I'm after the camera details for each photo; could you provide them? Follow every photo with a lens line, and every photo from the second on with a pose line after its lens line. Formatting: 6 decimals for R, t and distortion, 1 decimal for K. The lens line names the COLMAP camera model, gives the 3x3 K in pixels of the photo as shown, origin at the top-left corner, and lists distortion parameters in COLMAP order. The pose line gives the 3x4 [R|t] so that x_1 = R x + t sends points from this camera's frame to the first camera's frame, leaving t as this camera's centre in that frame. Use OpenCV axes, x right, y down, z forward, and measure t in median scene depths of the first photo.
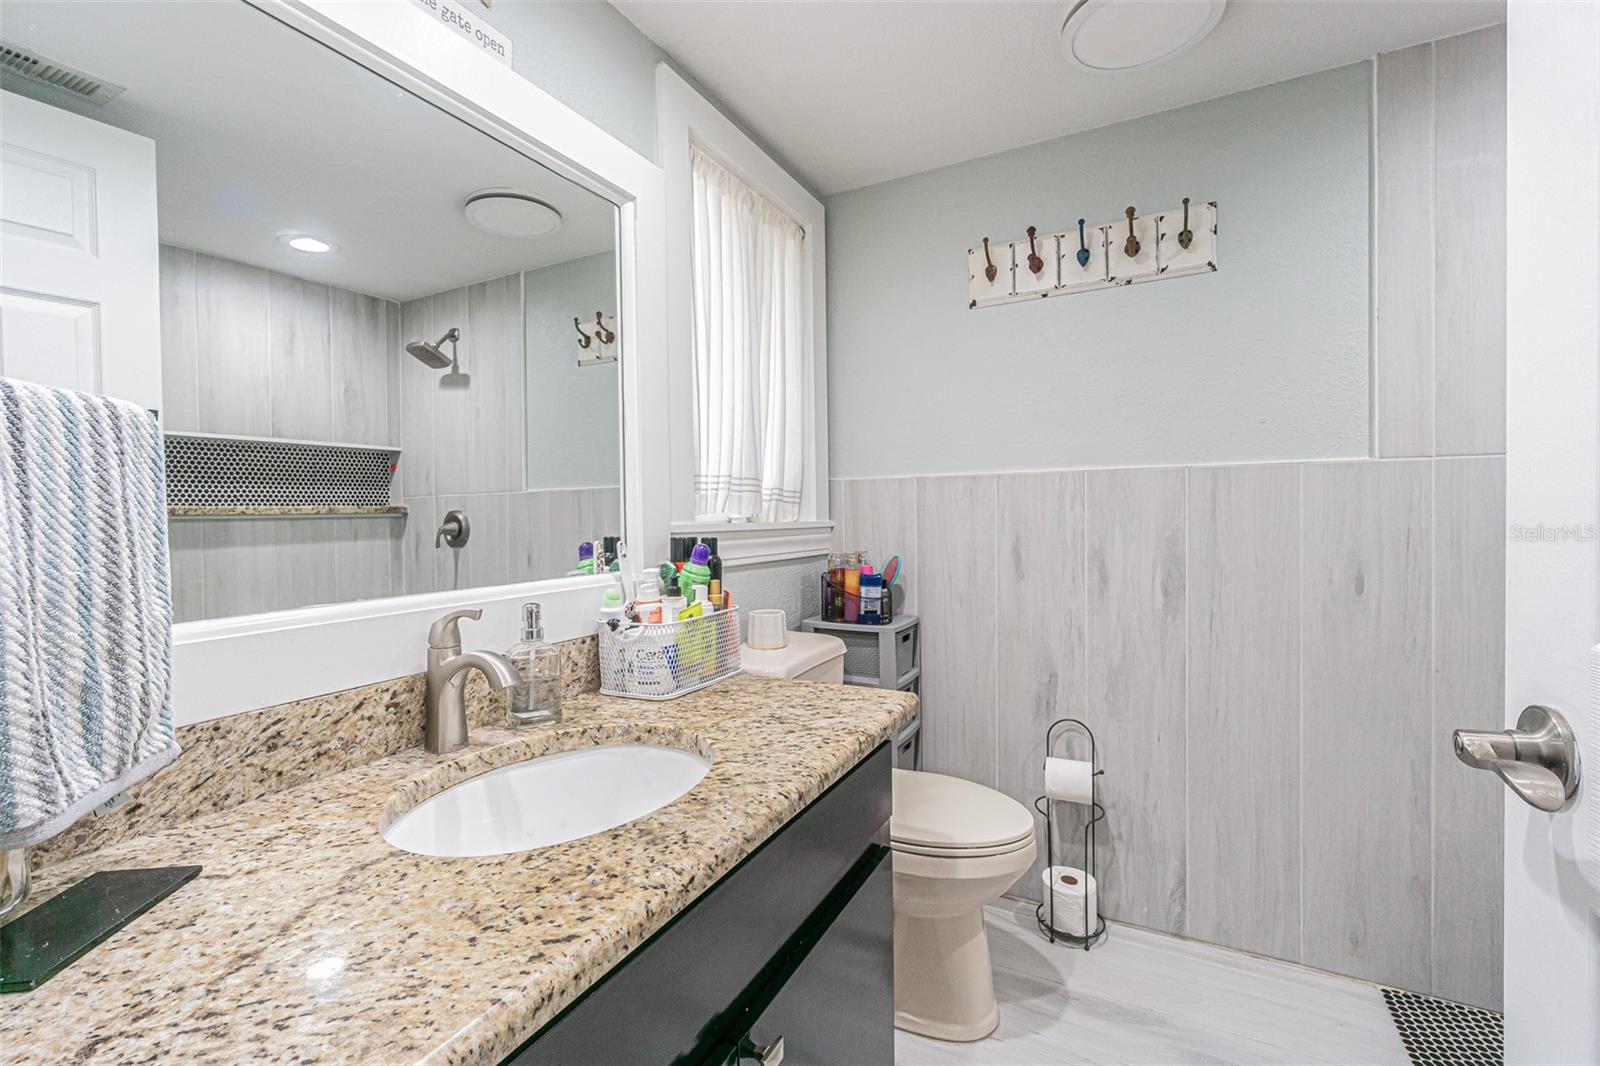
lens RADIAL K [[690.2, 0, 798.8], [0, 690.2, 527.2], [0, 0, 1]] dist [-0.005016, 0.000663]
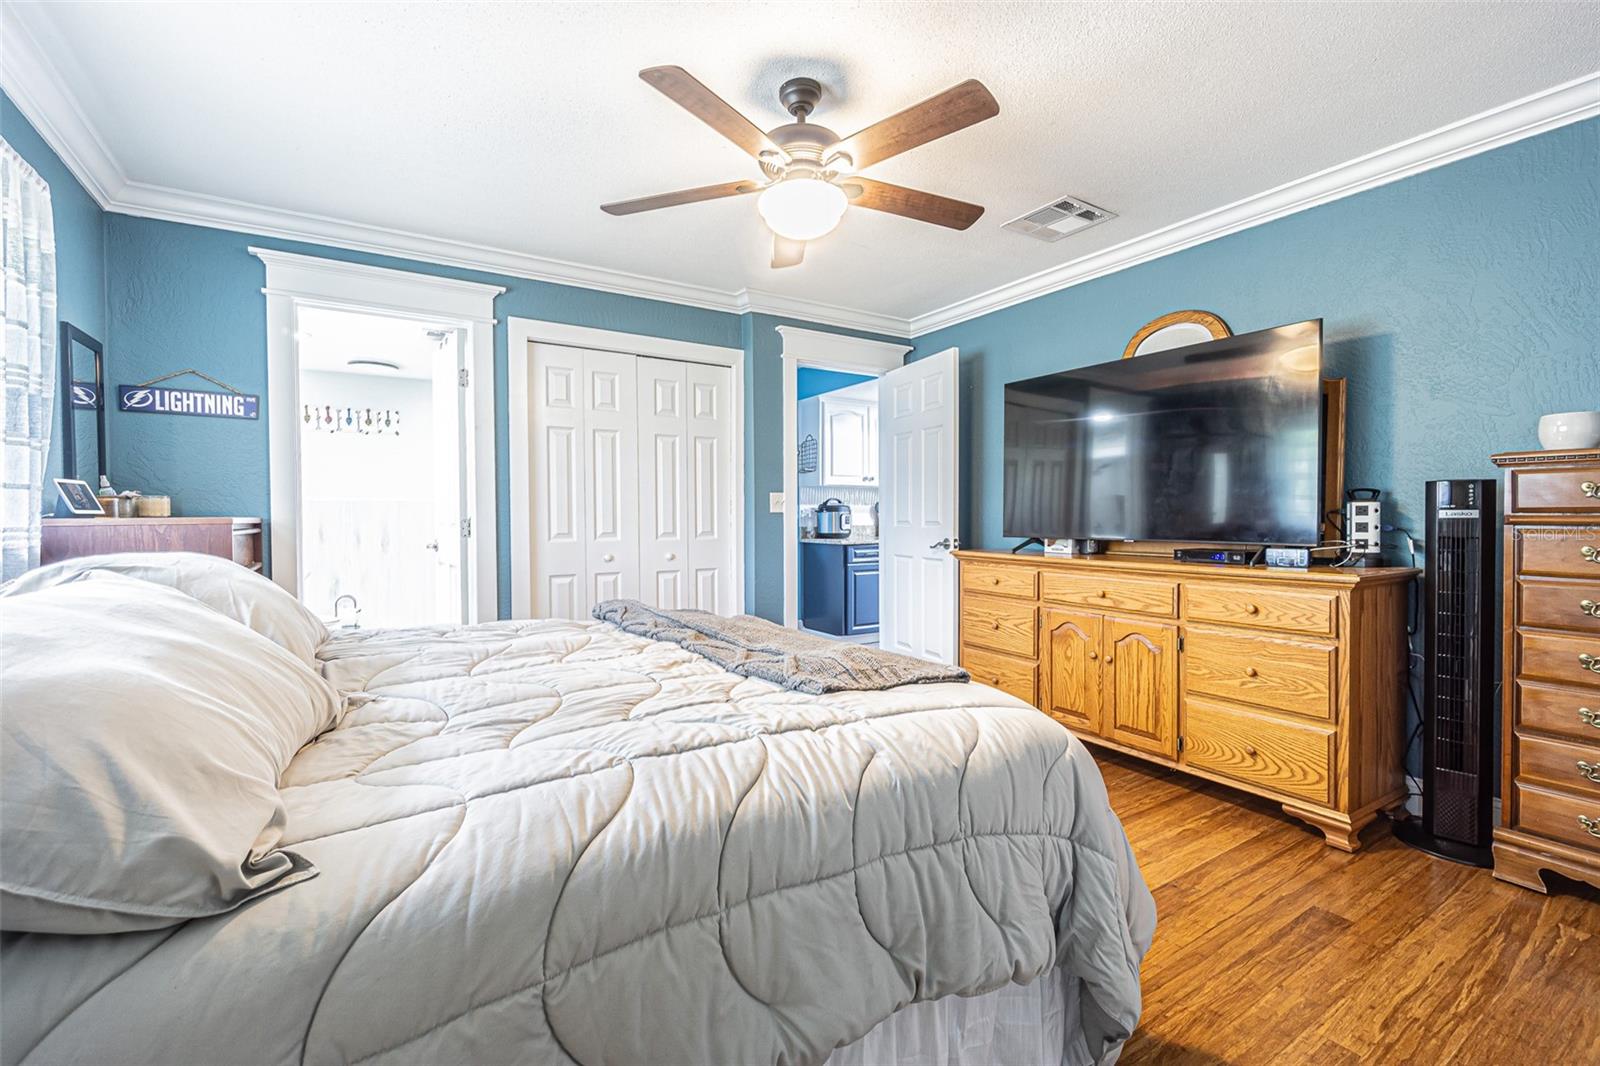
lens RADIAL K [[690.2, 0, 800.5], [0, 690.2, 525.4], [0, 0, 1]] dist [-0.005016, 0.000663]
pose [[0.506812, -0.007130, 0.862027, -1.023695], [0.014722, 0.999892, -0.000386, 0.042238], [-0.861931, 0.012887, 0.506862, -1.892565]]
